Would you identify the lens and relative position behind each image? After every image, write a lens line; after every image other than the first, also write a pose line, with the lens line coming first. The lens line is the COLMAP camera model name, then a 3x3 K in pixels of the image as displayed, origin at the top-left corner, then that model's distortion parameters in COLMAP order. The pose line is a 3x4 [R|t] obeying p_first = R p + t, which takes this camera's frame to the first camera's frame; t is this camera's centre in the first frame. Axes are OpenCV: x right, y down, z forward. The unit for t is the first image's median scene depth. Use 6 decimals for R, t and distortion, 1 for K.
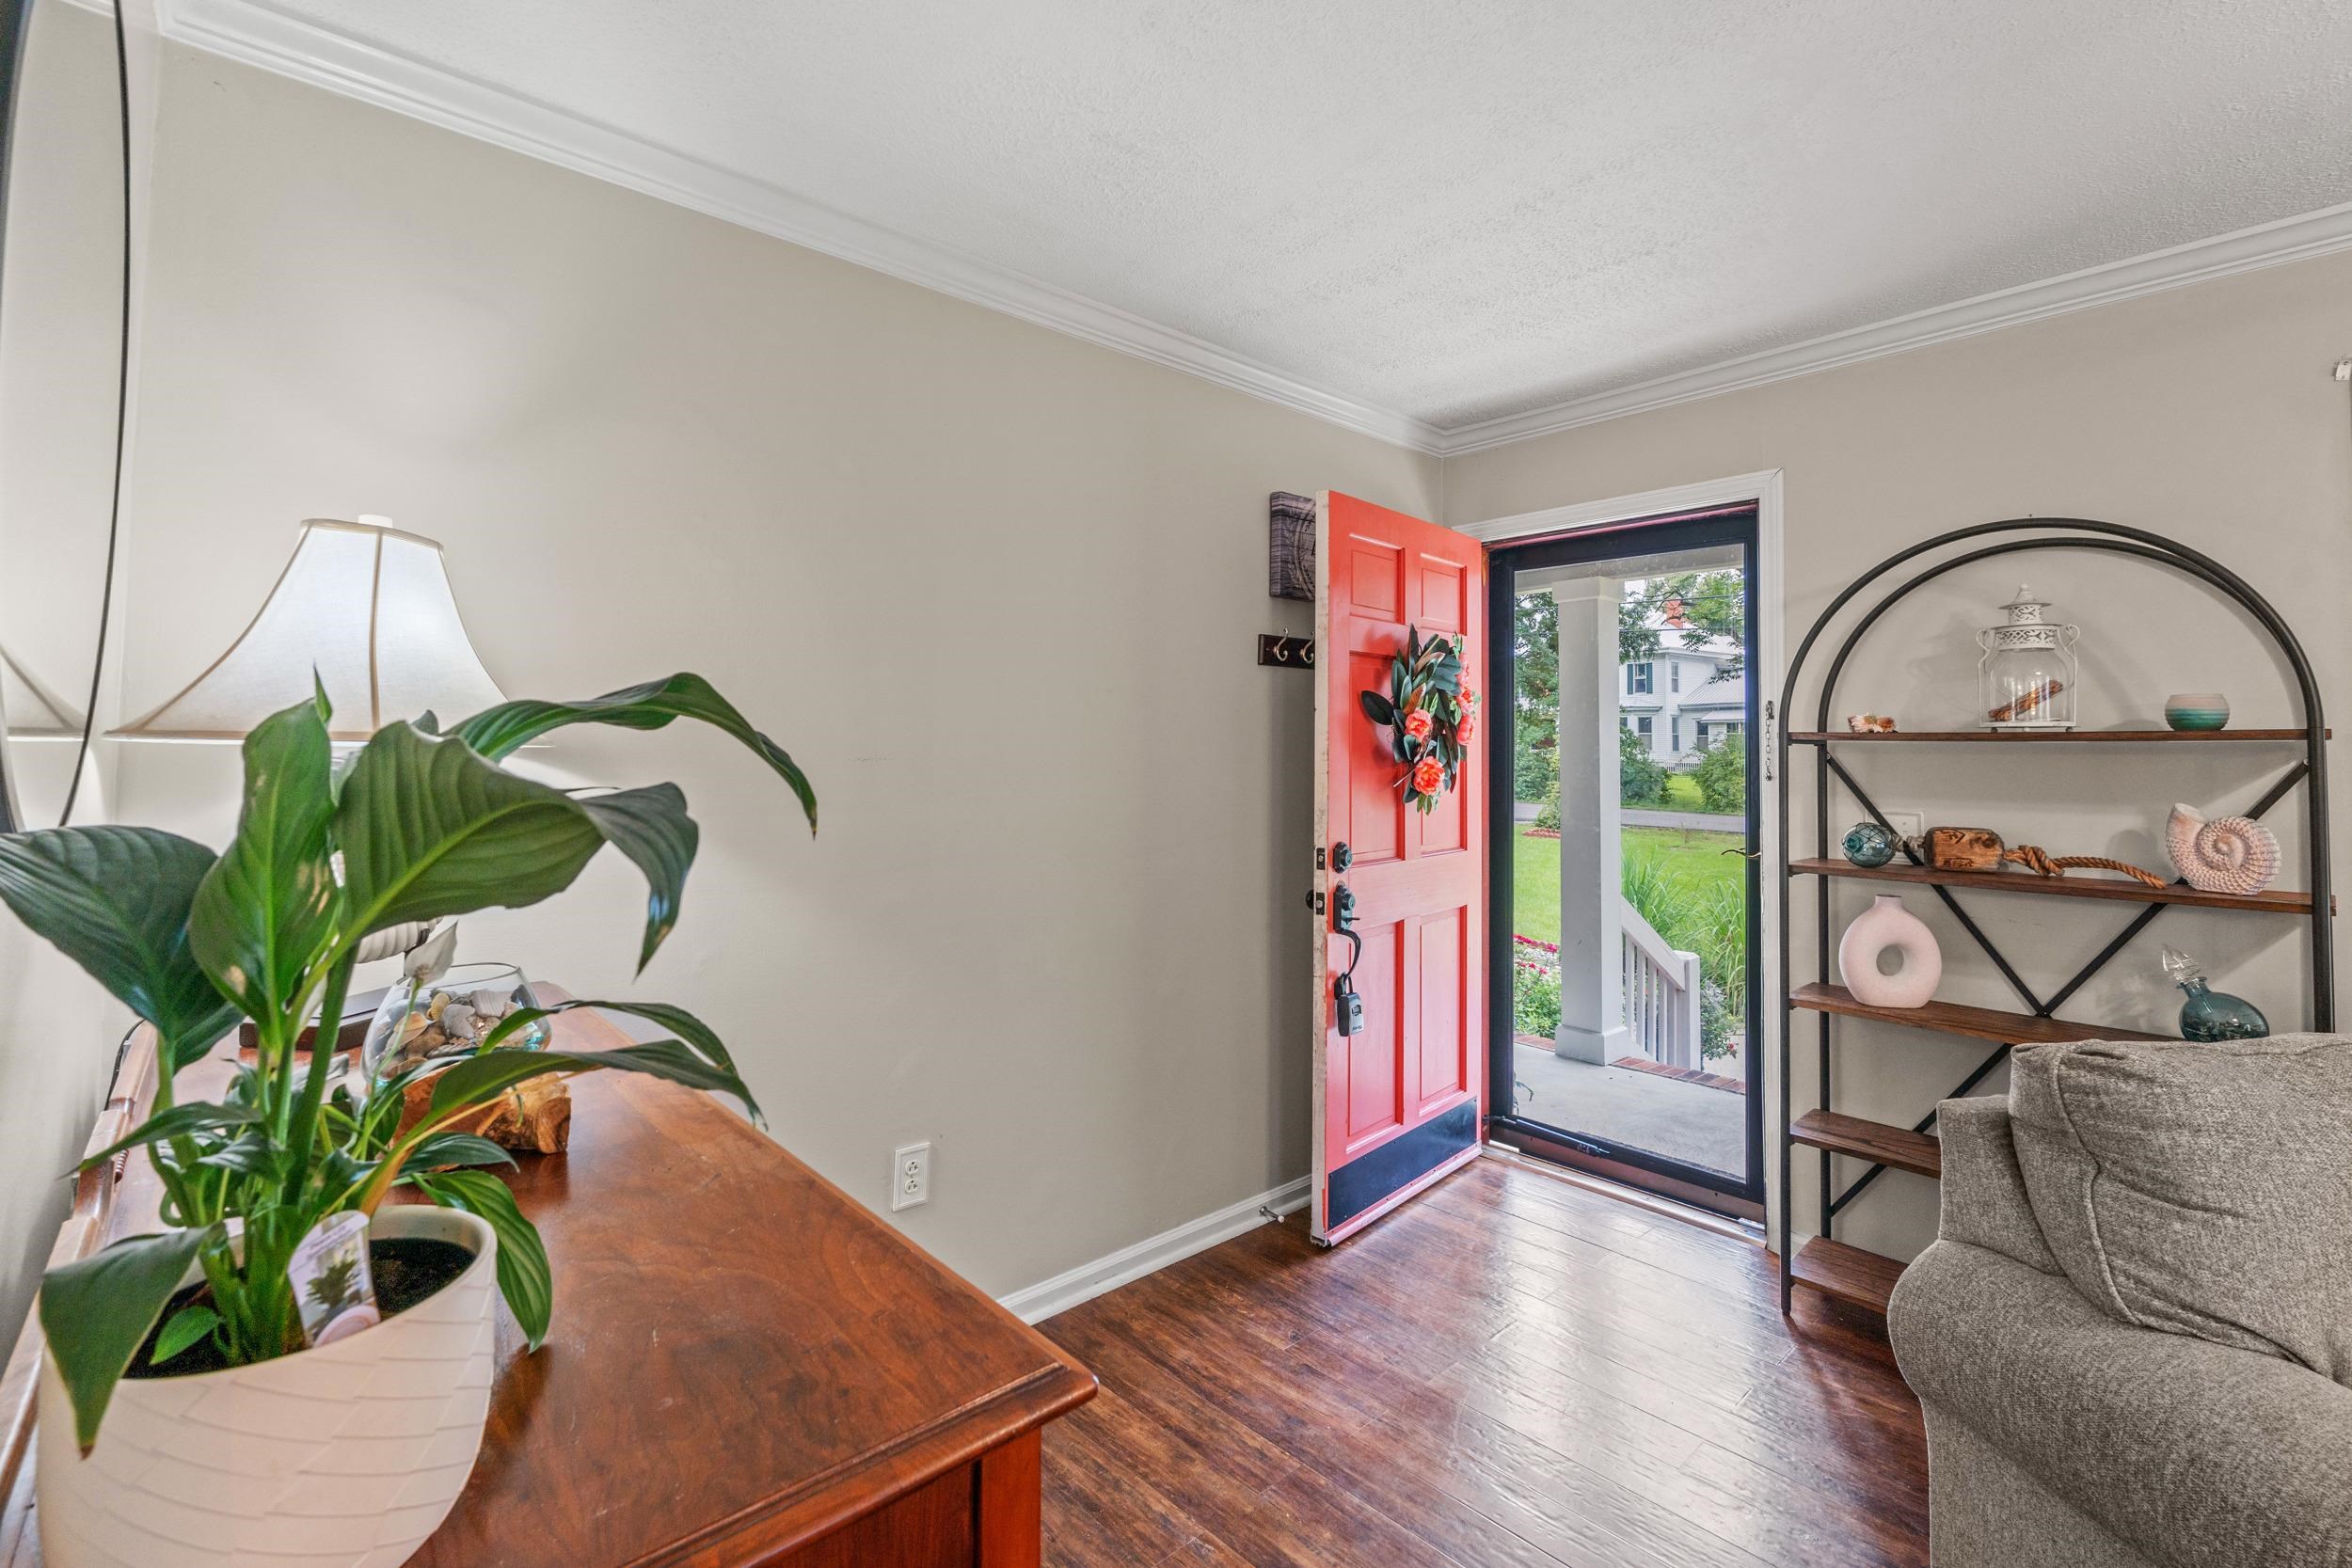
lens RADIAL K [[1031.9, 0, 1153.3], [0, 1031.9, 738.4], [0, 0, 1]] dist [-0.007026, 0.000232]
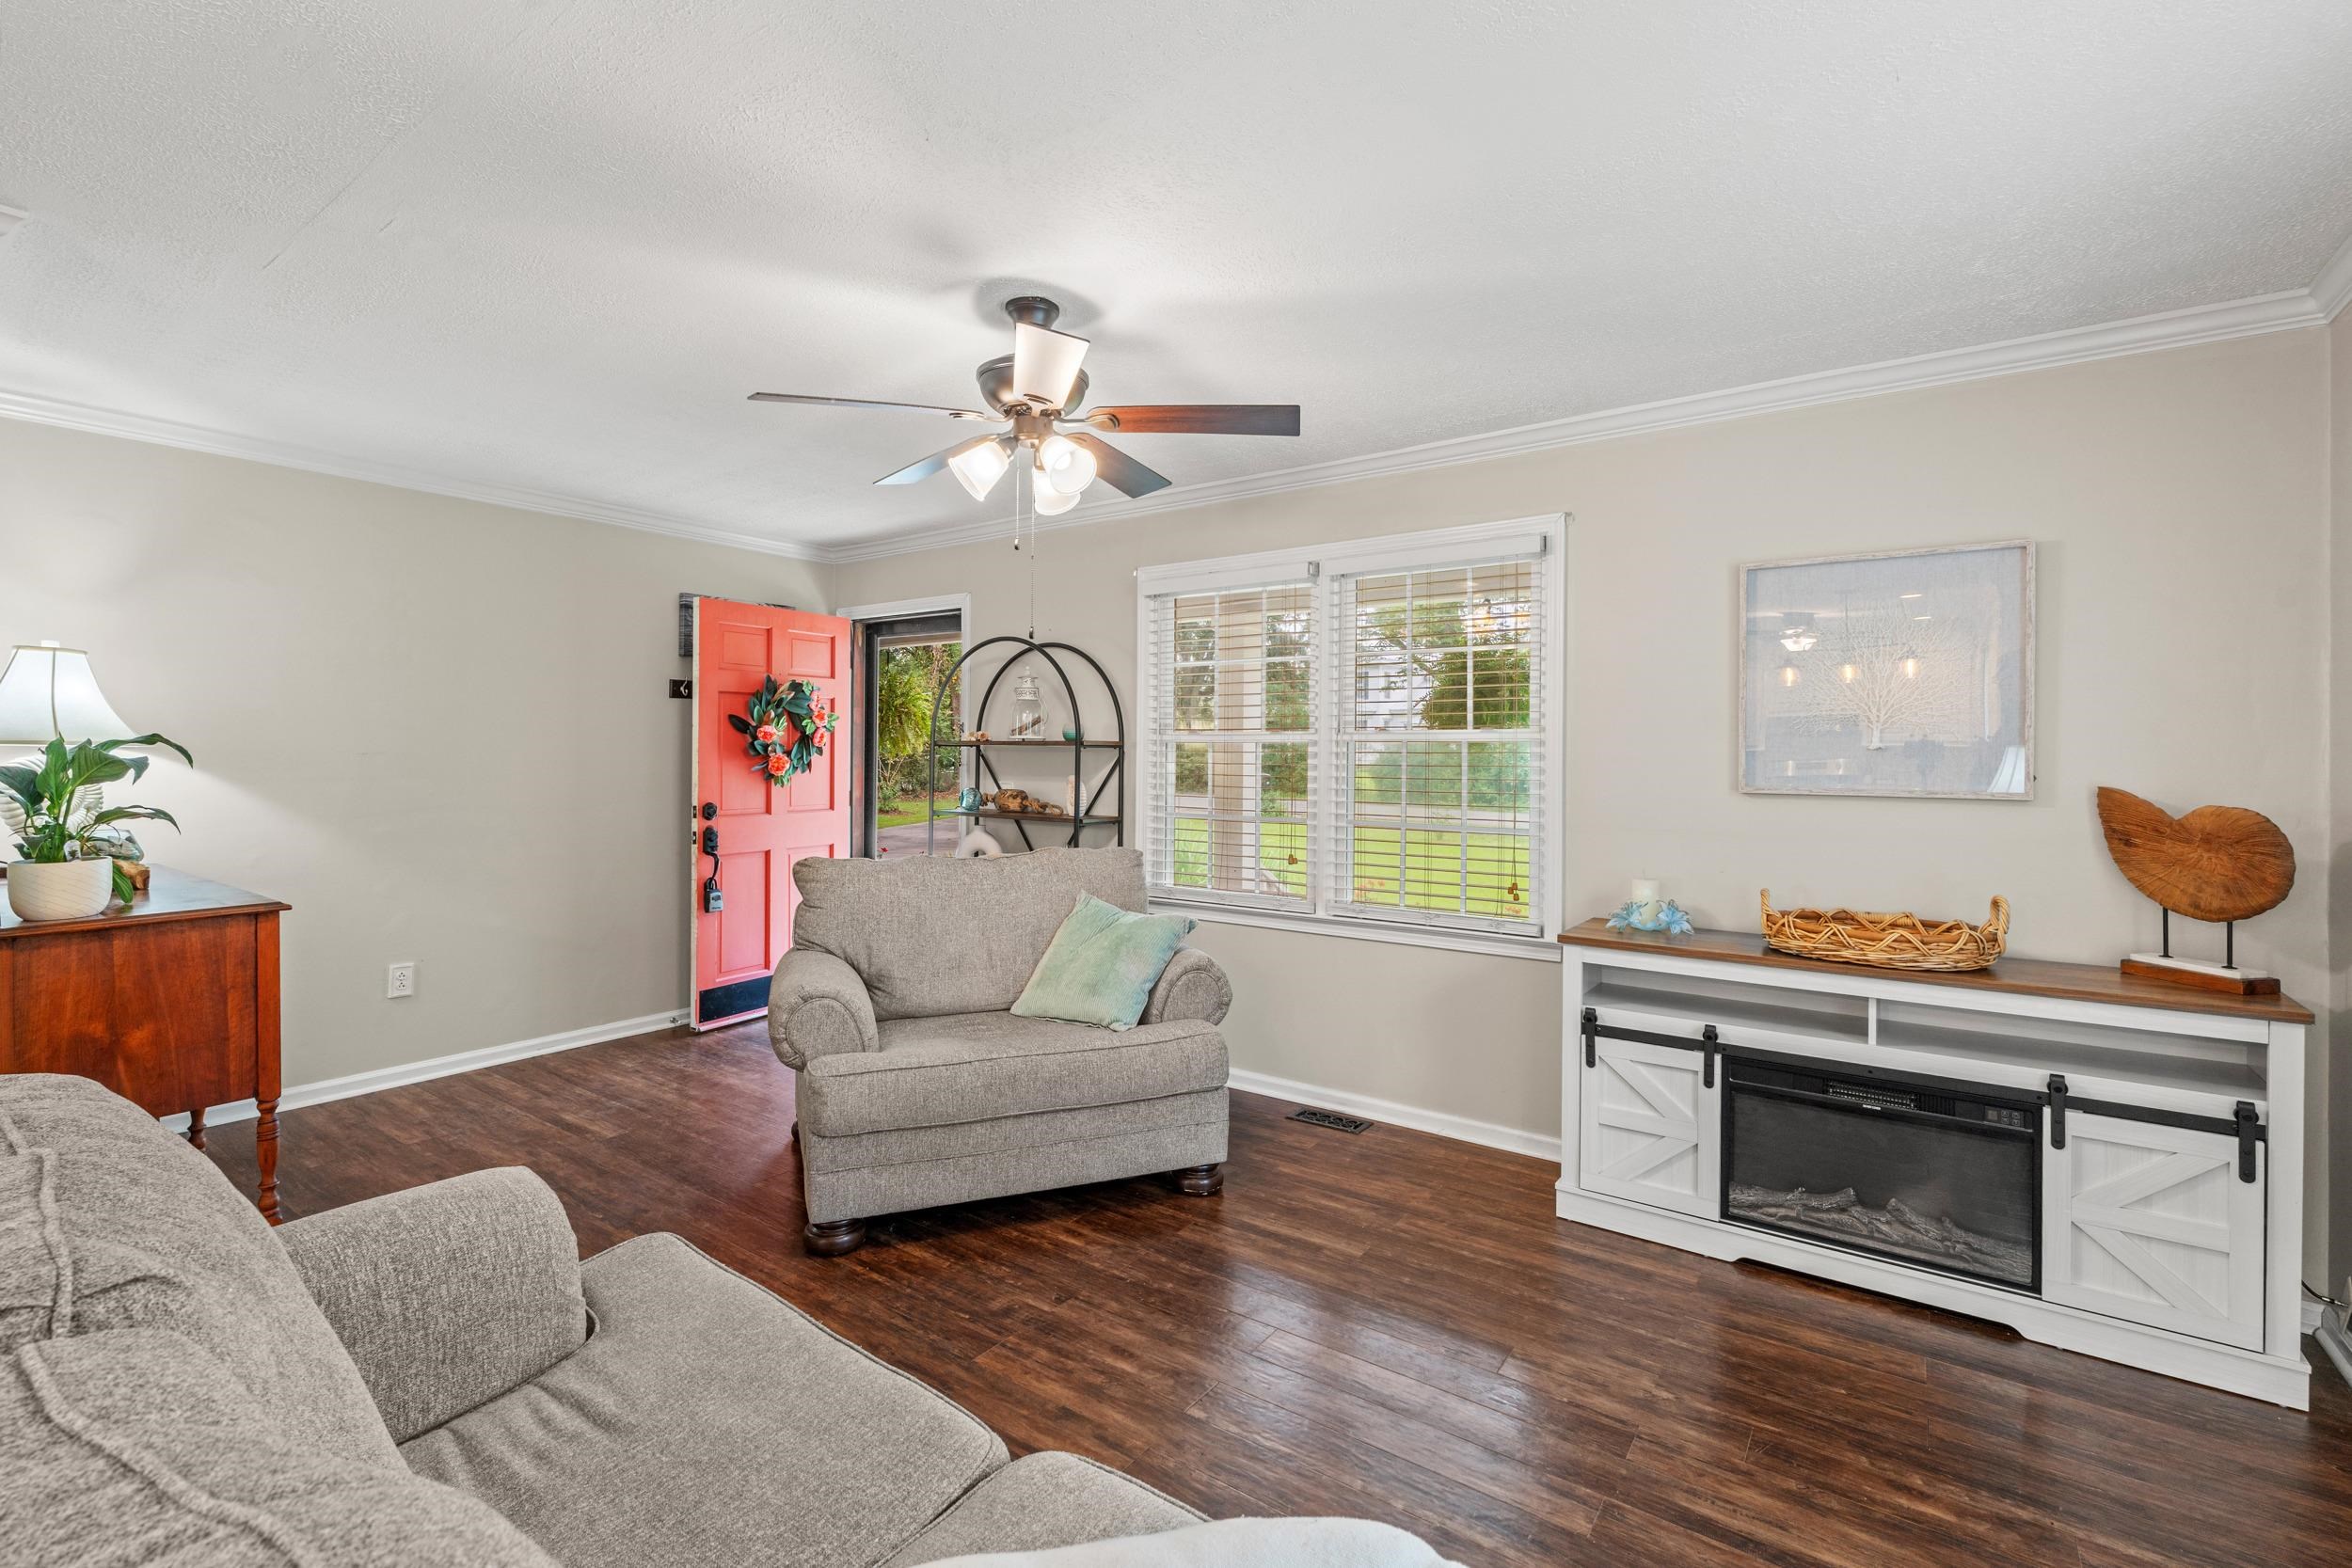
lens RADIAL K [[1031.9, 0, 1175.2], [0, 1031.9, 778.5], [0, 0, 1]] dist [-0.007026, 0.000232]
pose [[0.977280, -0.002792, 0.211932, 0.601987], [-0.005954, 0.999157, 0.040621, -0.014991], [-0.211867, -0.040960, 0.976440, -0.884143]]
